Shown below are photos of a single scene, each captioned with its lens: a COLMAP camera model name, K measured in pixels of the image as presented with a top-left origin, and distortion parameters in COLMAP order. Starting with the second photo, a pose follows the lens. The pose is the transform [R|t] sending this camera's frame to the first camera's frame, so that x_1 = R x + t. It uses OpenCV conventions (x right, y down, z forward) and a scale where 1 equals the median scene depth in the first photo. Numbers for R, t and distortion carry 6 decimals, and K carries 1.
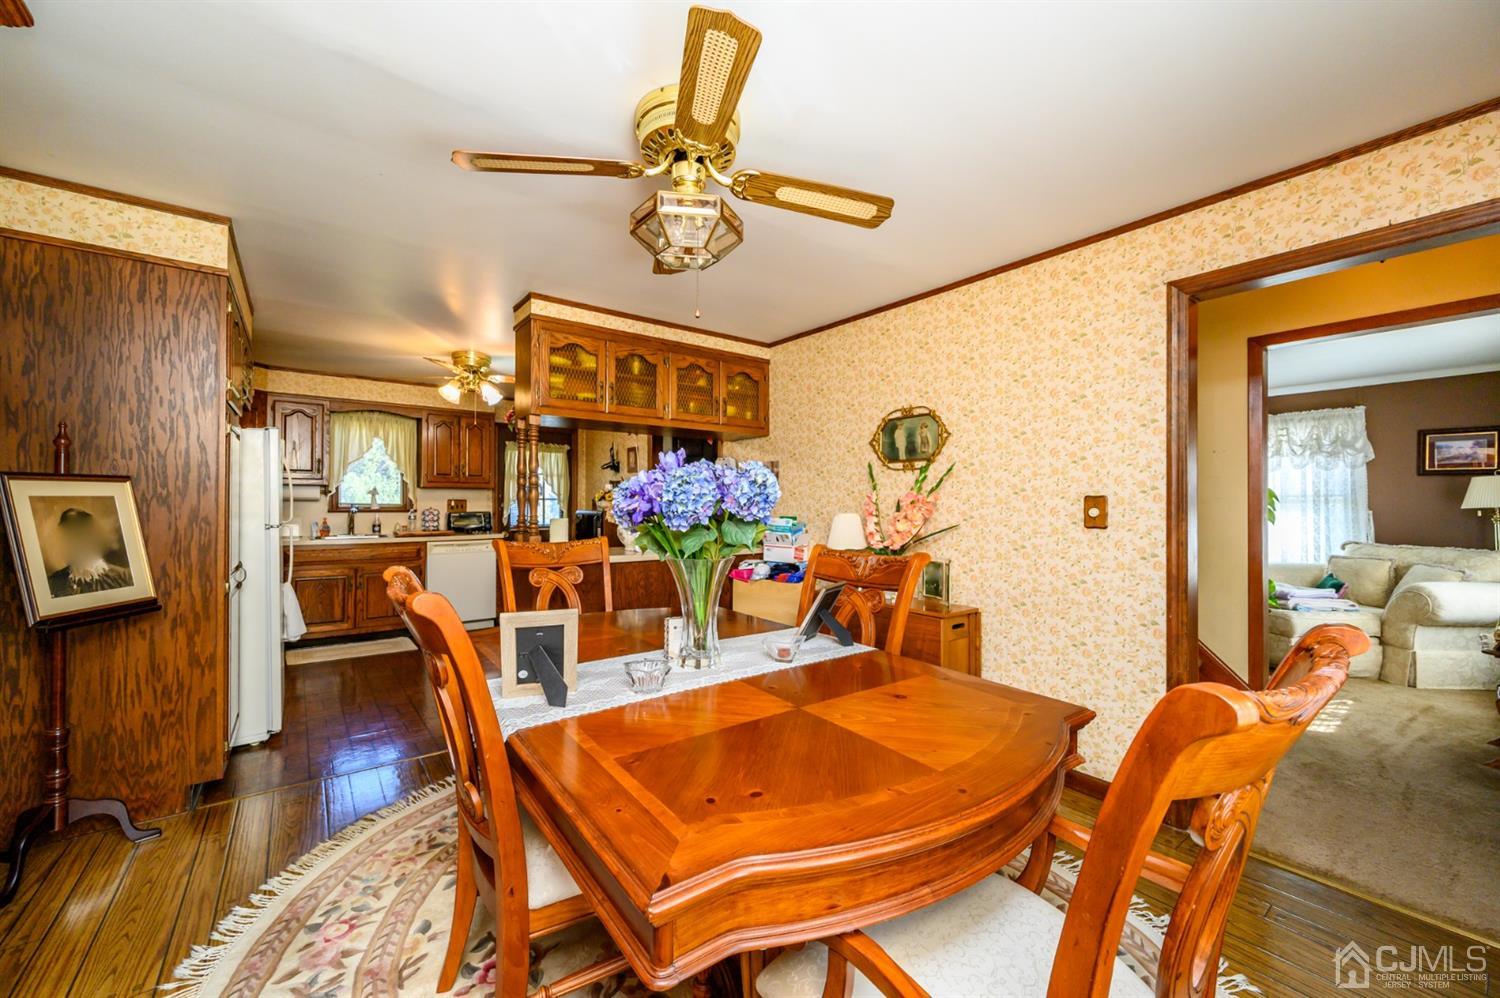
lens RADIAL K [[591.8, 0, 746.2], [0, 591.8, 500.4], [0, 0, 1]] dist [-0.001784, 0.000366]
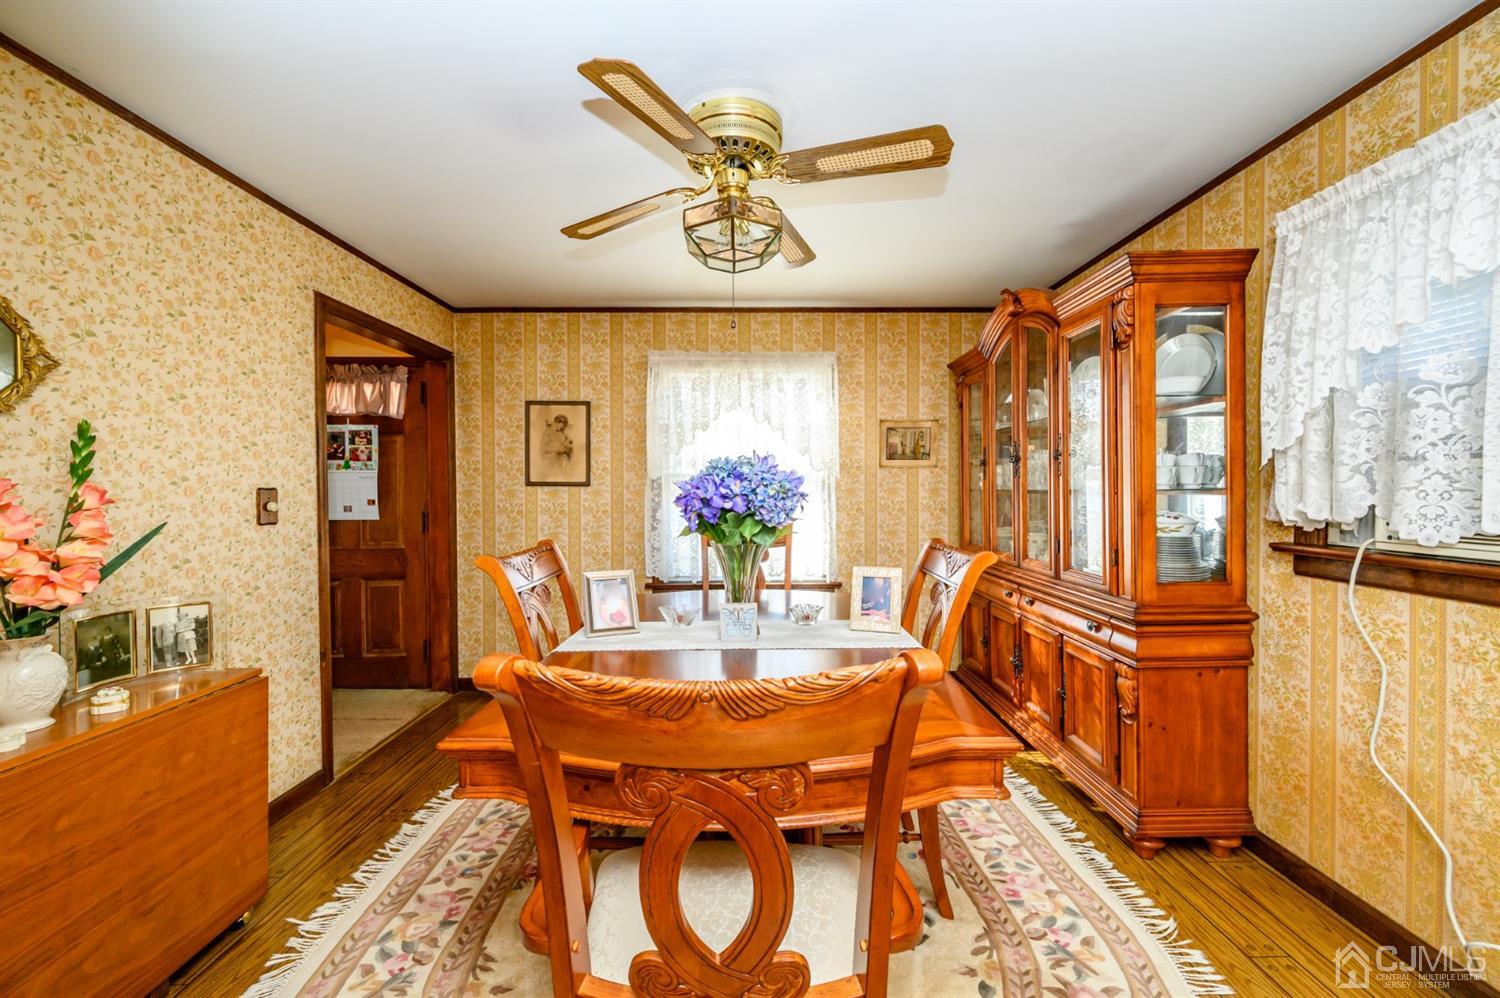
lens RADIAL K [[591.8, 0, 754.6], [0, 591.8, 498.5], [0, 0, 1]] dist [-0.001784, 0.000366]
pose [[-0.808604, -0.009955, 0.588270, -0.239090], [-0.000633, 0.999871, 0.016050, -0.003131], [-0.588353, 0.012606, -0.808506, 0.583978]]
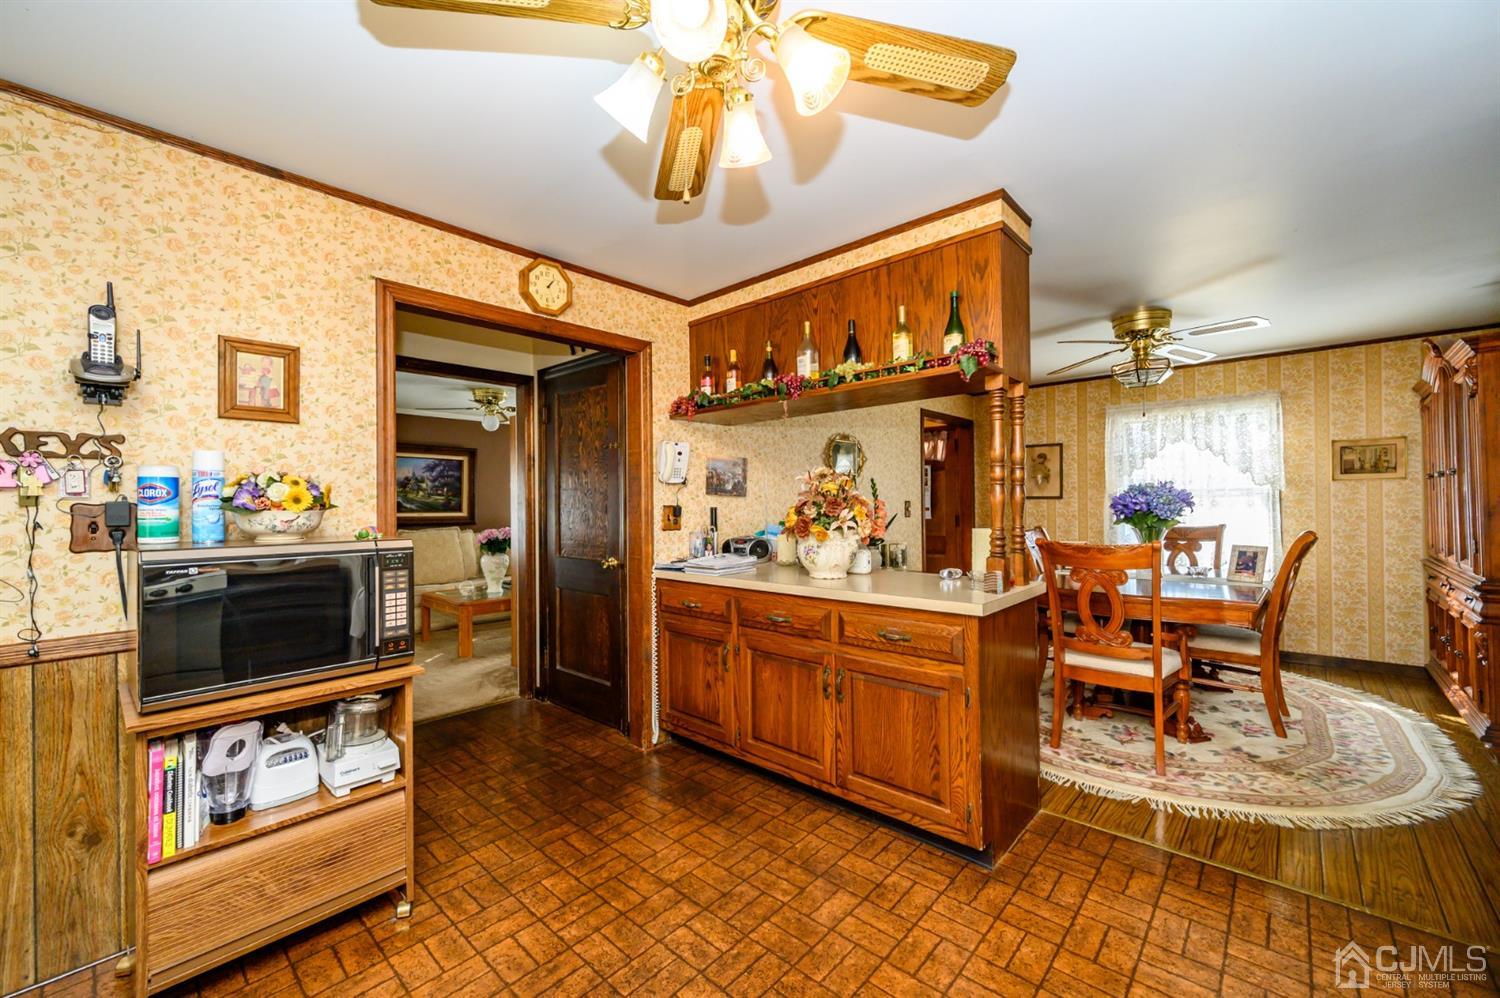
lens RADIAL K [[591.8, 0, 741.0], [0, 591.8, 500.1], [0, 0, 1]] dist [-0.001784, 0.000366]
pose [[-0.172369, 0.005513, 0.985017, -0.607054], [0.004070, 0.999980, -0.004885, -0.001343], [-0.985024, 0.003167, -0.172388, 0.877011]]
